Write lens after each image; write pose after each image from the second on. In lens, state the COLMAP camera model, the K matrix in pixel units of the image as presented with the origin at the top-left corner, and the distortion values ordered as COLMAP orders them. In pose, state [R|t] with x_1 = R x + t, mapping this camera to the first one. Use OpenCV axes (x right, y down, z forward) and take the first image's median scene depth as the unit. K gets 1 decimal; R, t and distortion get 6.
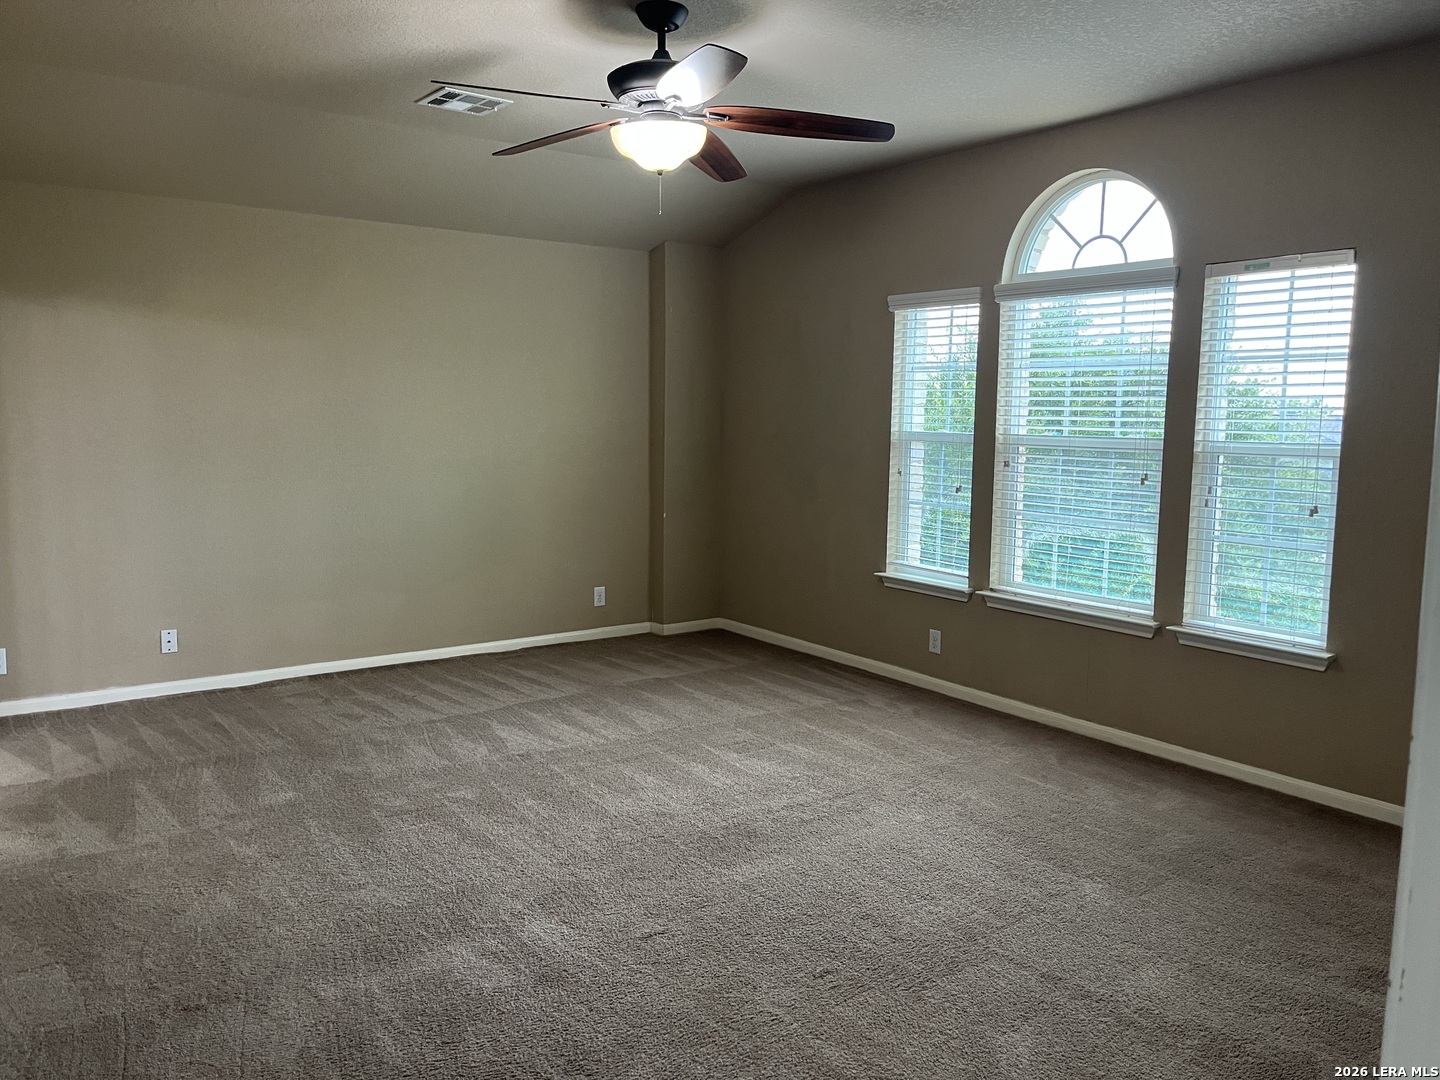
lens RADIAL K [[1097.7, 0, 716.9], [0, 1097.7, 534.4], [0, 0, 1]] dist [0.075608, -0.114032]
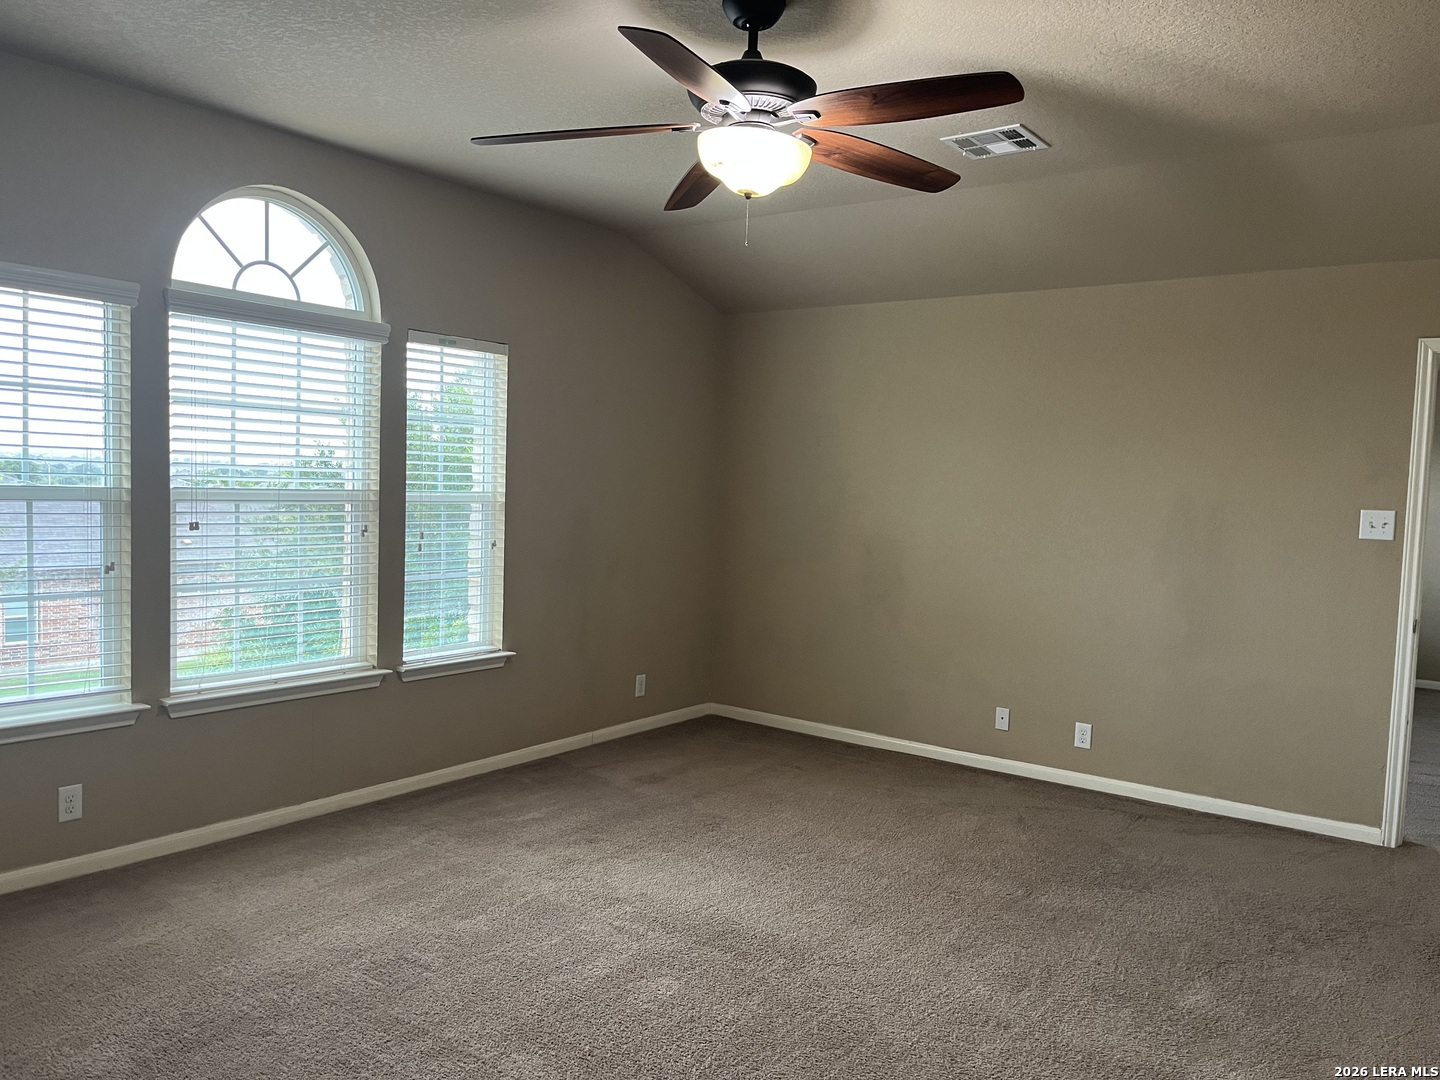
lens RADIAL K [[1086.5, 0, 720.0], [0, 1086.5, 540.0], [0, 0, 1]] dist [0.040297, -0.003598]
pose [[-0.269742, -0.079210, 0.959669, -0.619535], [0.071685, 0.992194, 0.102044, -0.115121], [-0.960260, 0.096320, -0.261959, 0.922364]]
